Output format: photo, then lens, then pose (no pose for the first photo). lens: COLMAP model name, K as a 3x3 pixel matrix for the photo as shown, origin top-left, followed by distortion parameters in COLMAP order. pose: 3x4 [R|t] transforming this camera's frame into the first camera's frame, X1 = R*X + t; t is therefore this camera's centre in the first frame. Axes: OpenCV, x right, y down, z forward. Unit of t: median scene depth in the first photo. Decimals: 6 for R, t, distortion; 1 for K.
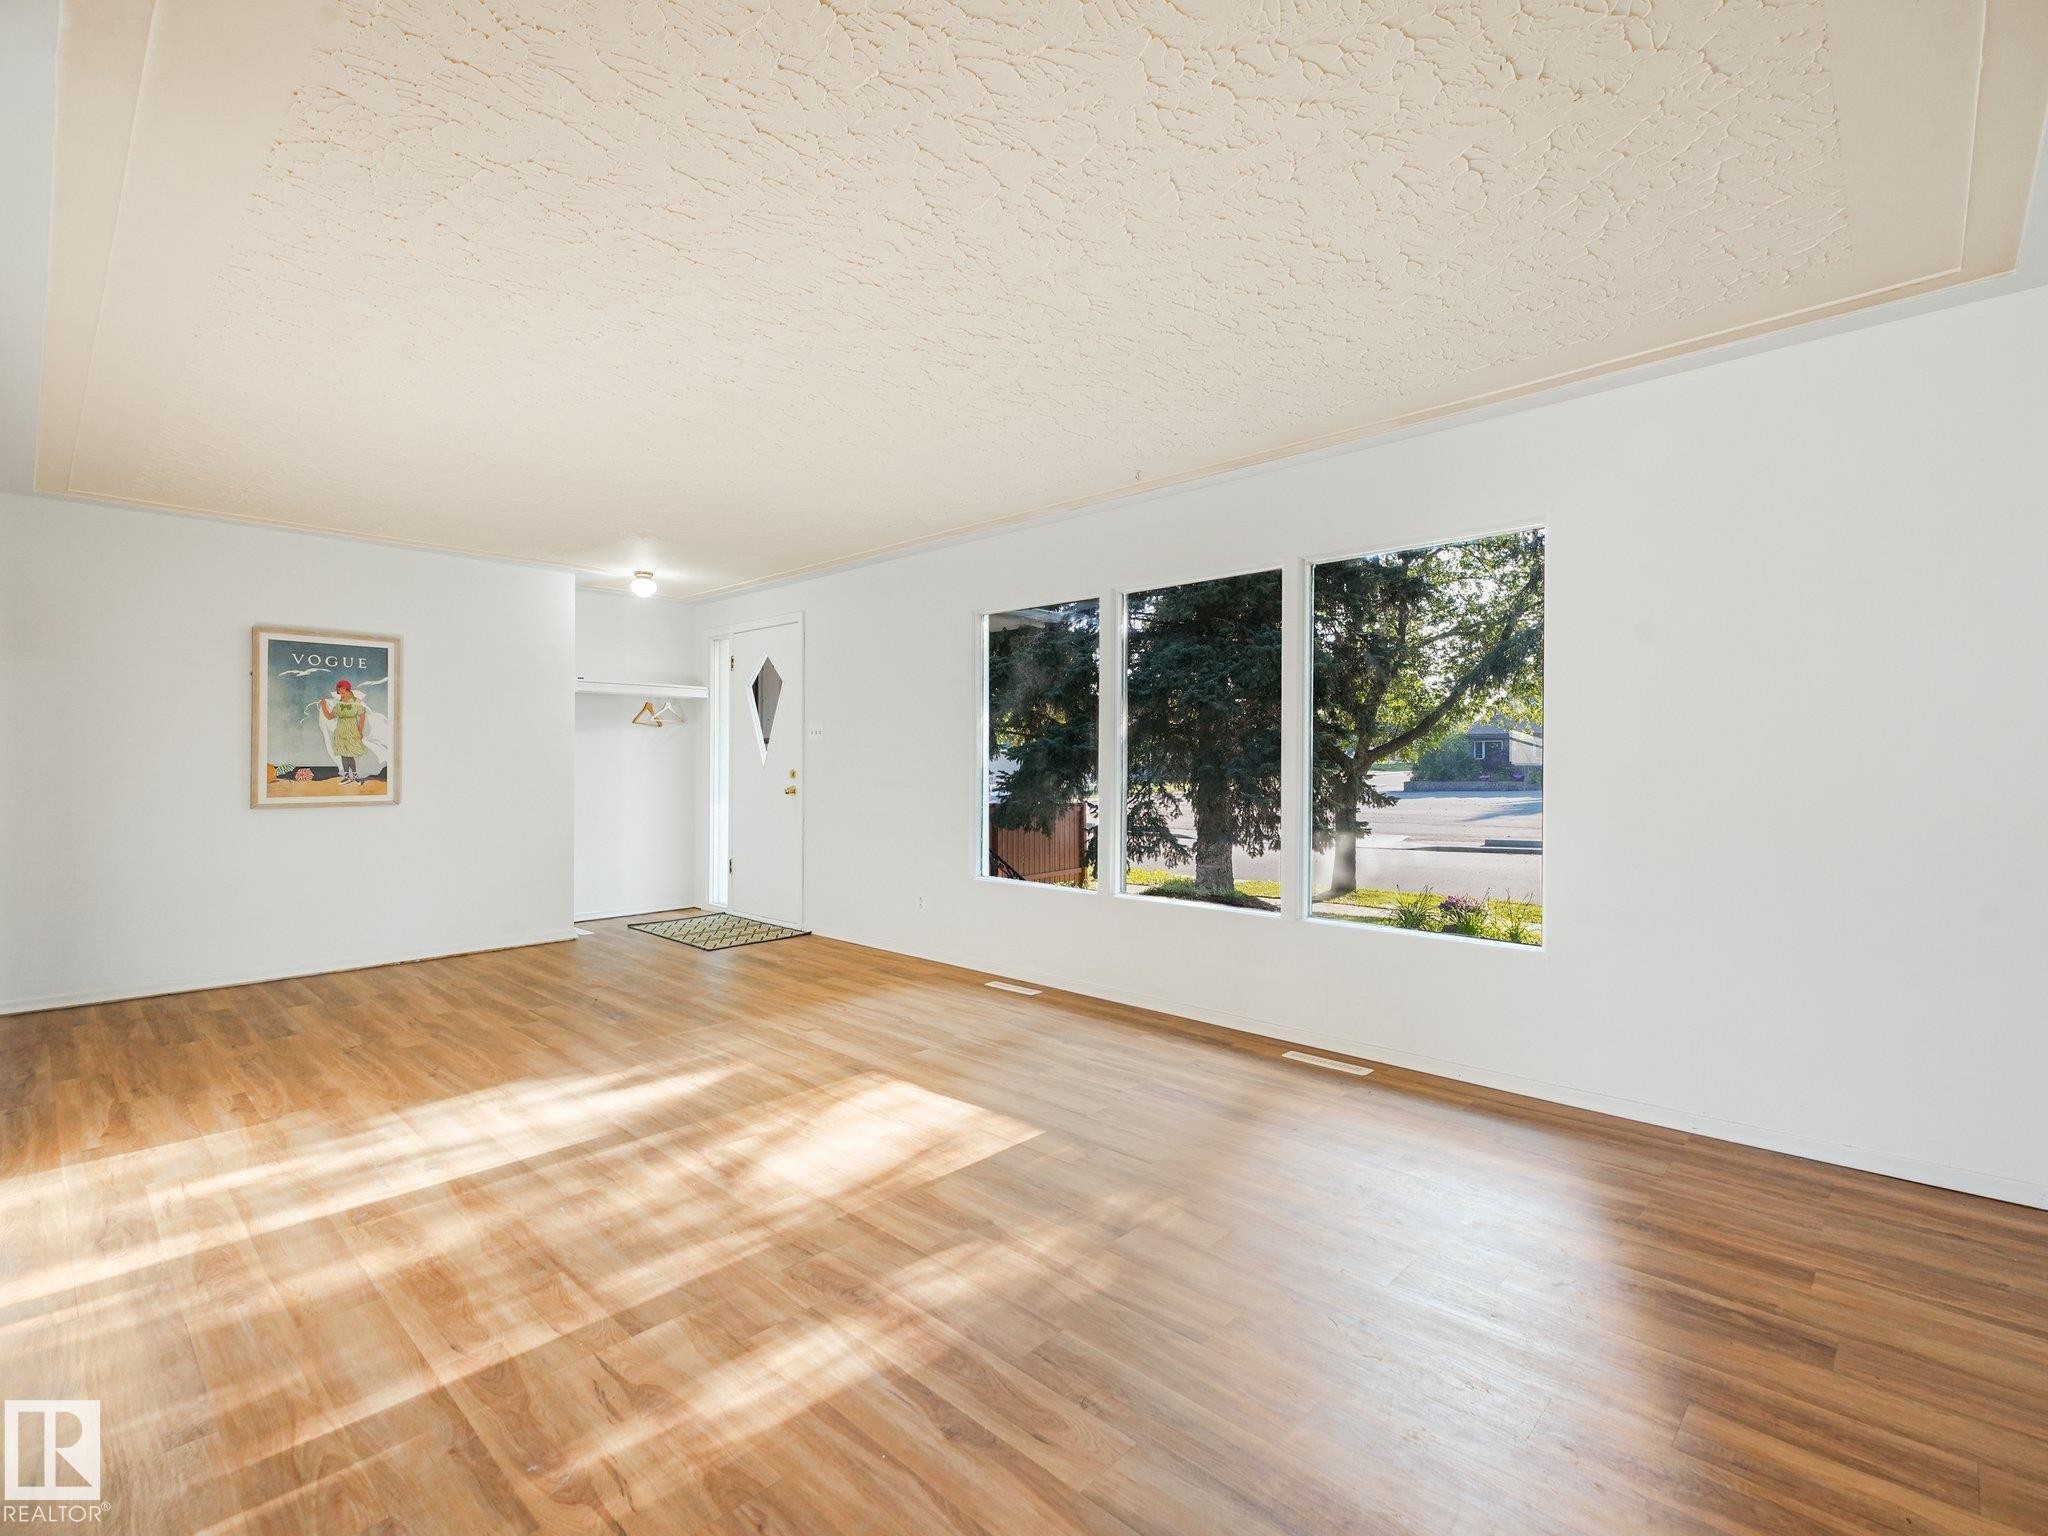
lens RADIAL K [[928.9, 0, 1003.1], [0, 928.9, 752.6], [0, 0, 1]] dist [0.008826, -0.002658]
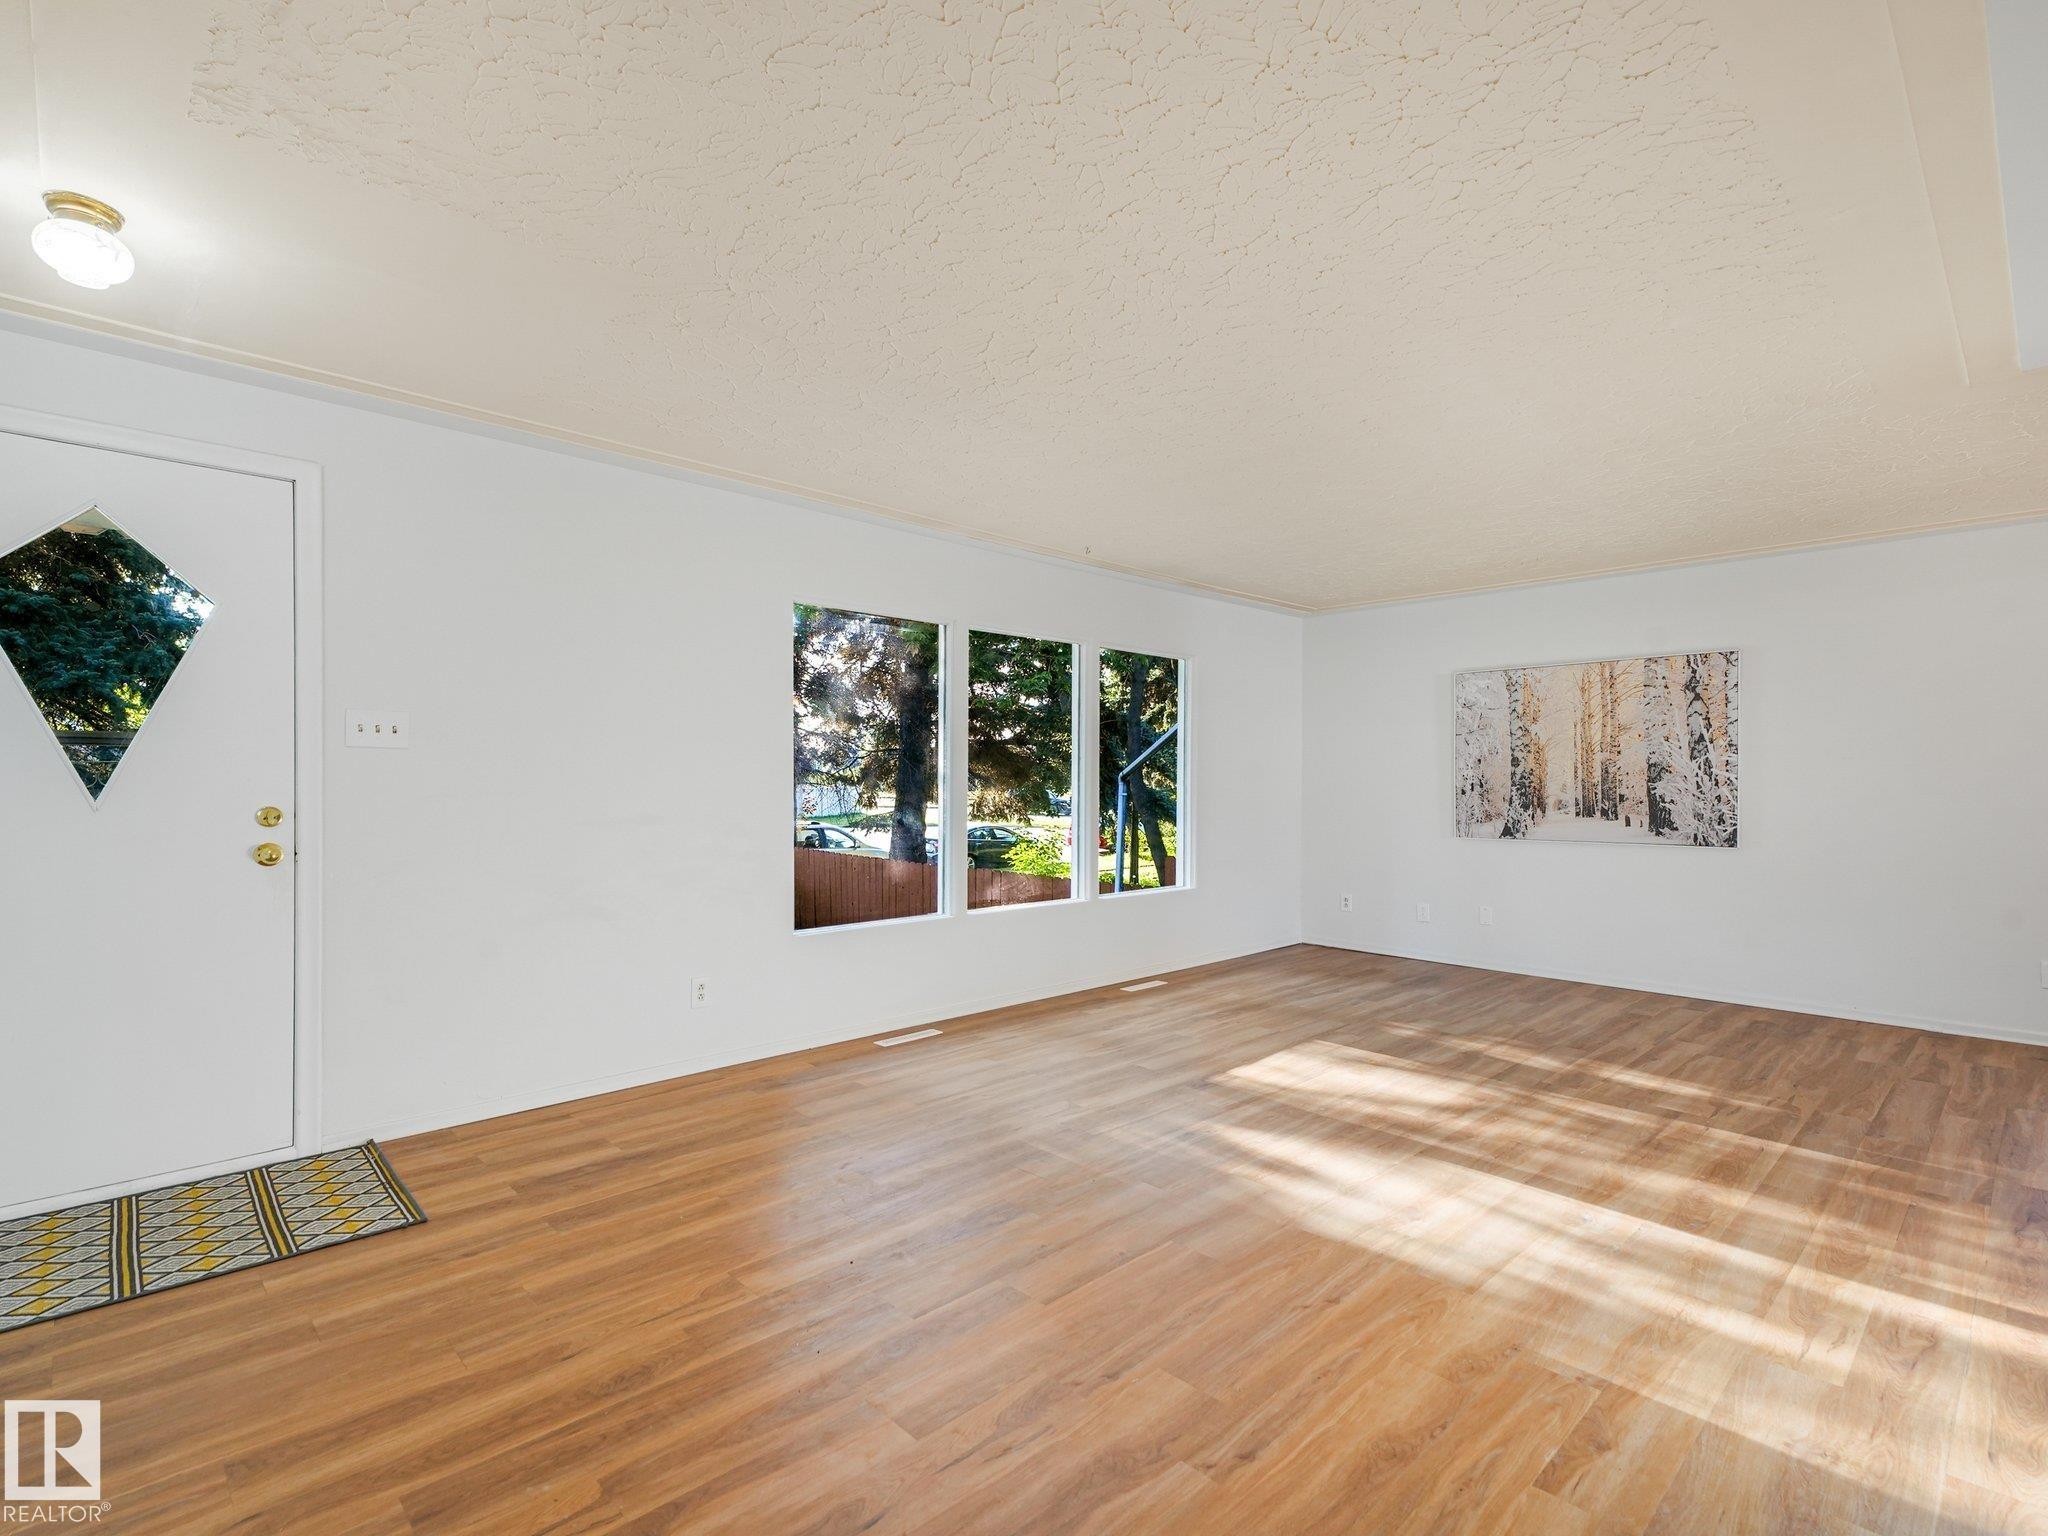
lens RADIAL K [[928.9, 0, 1003.6], [0, 928.9, 781.0], [0, 0, 1]] dist [0.008826, -0.002658]
pose [[0.088578, 0.002329, 0.996067, -1.670442], [-0.009449, 0.999954, -0.001498, 0.007216], [-0.996024, -0.009279, 0.088596, 1.563763]]
